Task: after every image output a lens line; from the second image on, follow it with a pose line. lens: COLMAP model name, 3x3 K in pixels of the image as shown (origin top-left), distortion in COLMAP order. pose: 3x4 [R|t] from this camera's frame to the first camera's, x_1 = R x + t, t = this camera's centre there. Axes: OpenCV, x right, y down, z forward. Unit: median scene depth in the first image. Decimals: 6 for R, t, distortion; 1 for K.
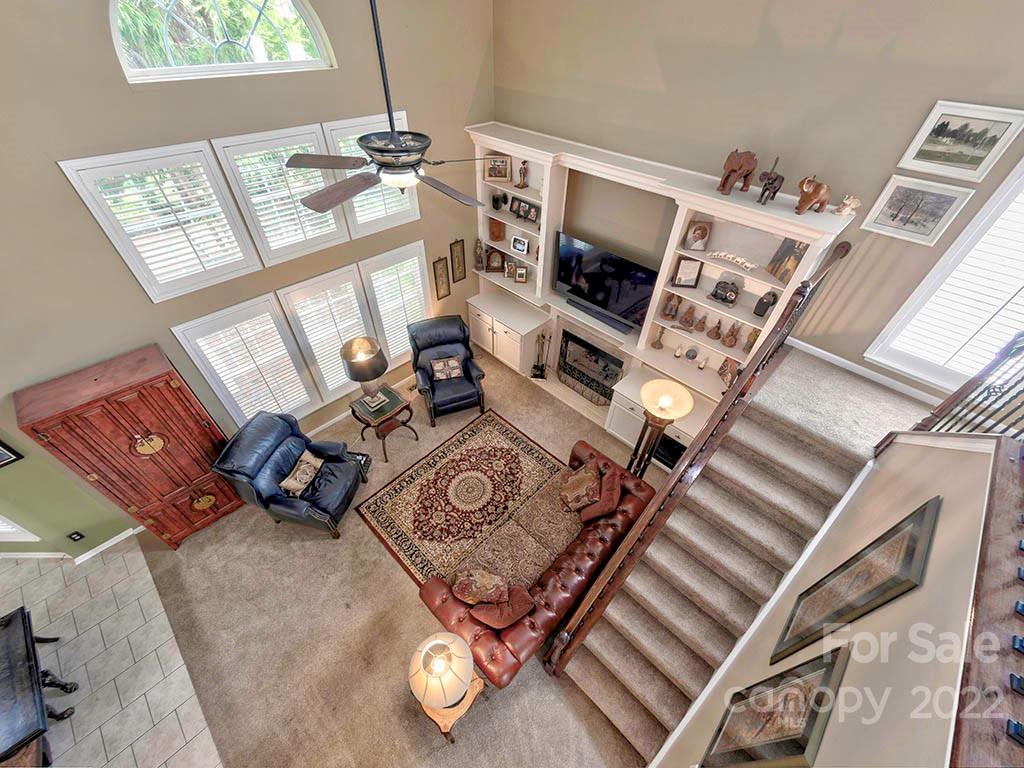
lens RADIAL K [[402.4, 0, 512.2], [0, 402.4, 391.9], [0, 0, 1]] dist [0.005421, 0.000069]
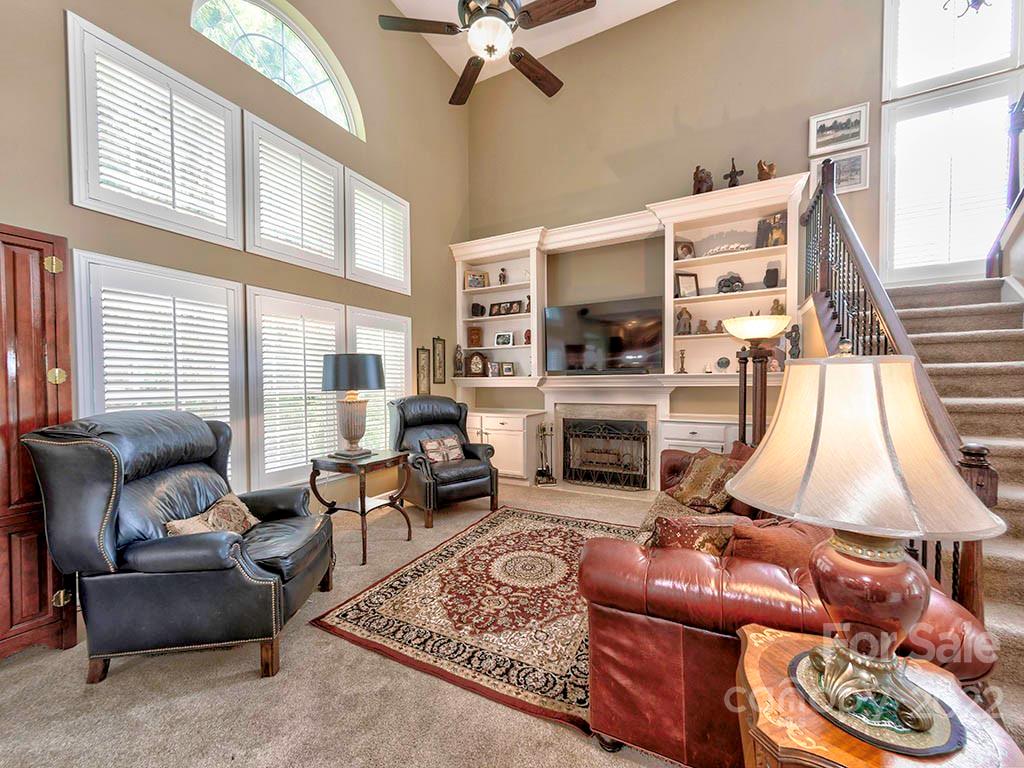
lens RADIAL K [[402.4, 0, 512.1], [0, 402.4, 392.9], [0, 0, 1]] dist [0.005421, 0.000069]
pose [[0.958048, -0.034334, 0.284543, -0.290227], [0.218896, 0.728519, -0.649110, 0.443868], [-0.185009, 0.684165, 0.705472, 0.447842]]
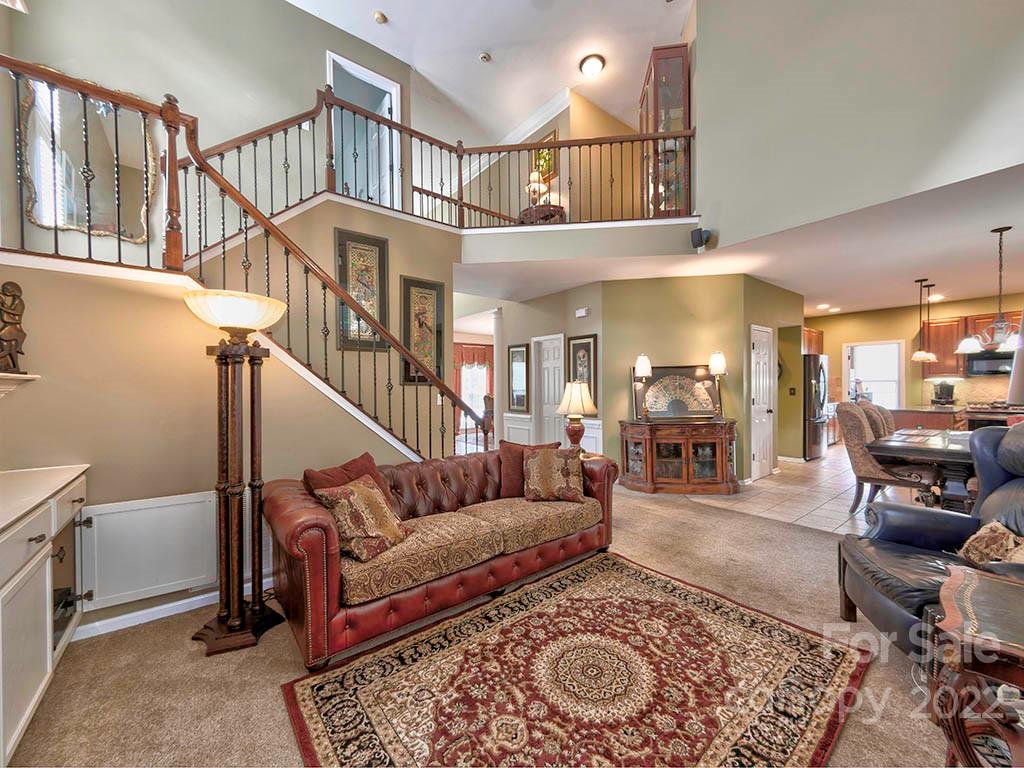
lens RADIAL K [[402.4, 0, 515.0], [0, 402.4, 392.2], [0, 0, 1]] dist [0.005421, 0.000069]
pose [[-0.992198, -0.013698, 0.123918, -0.078253], [0.078167, 0.705968, 0.703916, -0.213972], [-0.097125, 0.708111, -0.699390, 1.123772]]
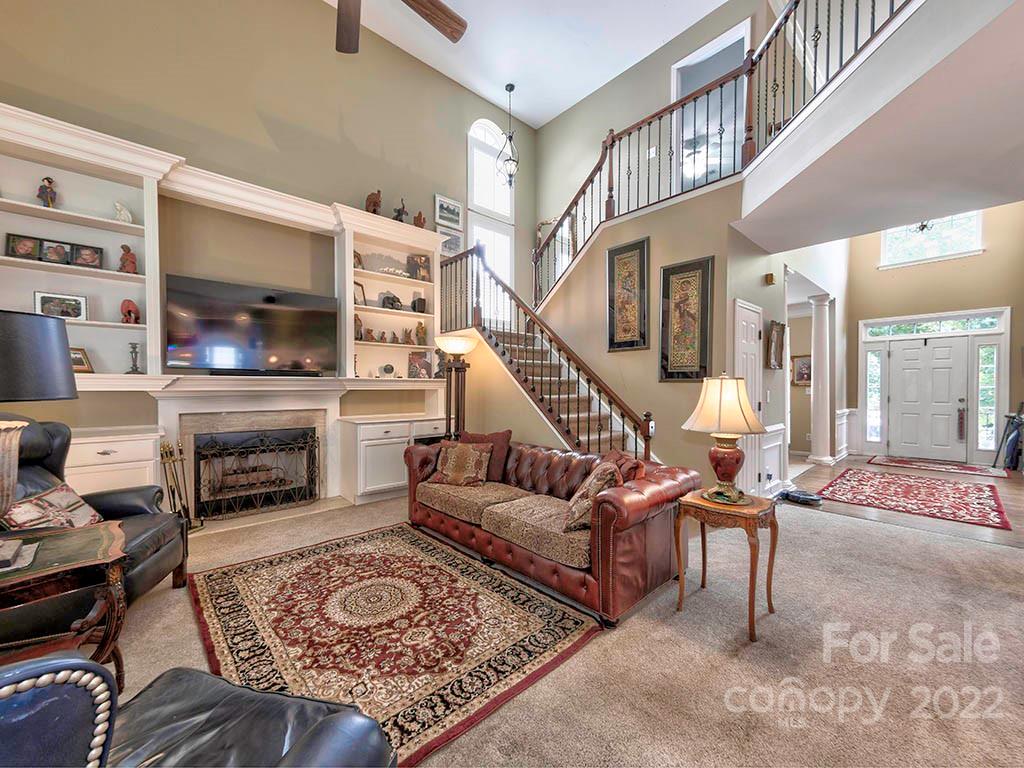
lens RADIAL K [[402.4, 0, 512.6], [0, 402.4, 393.9], [0, 0, 1]] dist [0.005421, 0.000069]
pose [[0.061470, -0.040552, 0.997285, -0.596118], [0.697007, 0.716932, -0.013809, 0.195126], [-0.714425, 0.695963, 0.072335, 0.692106]]
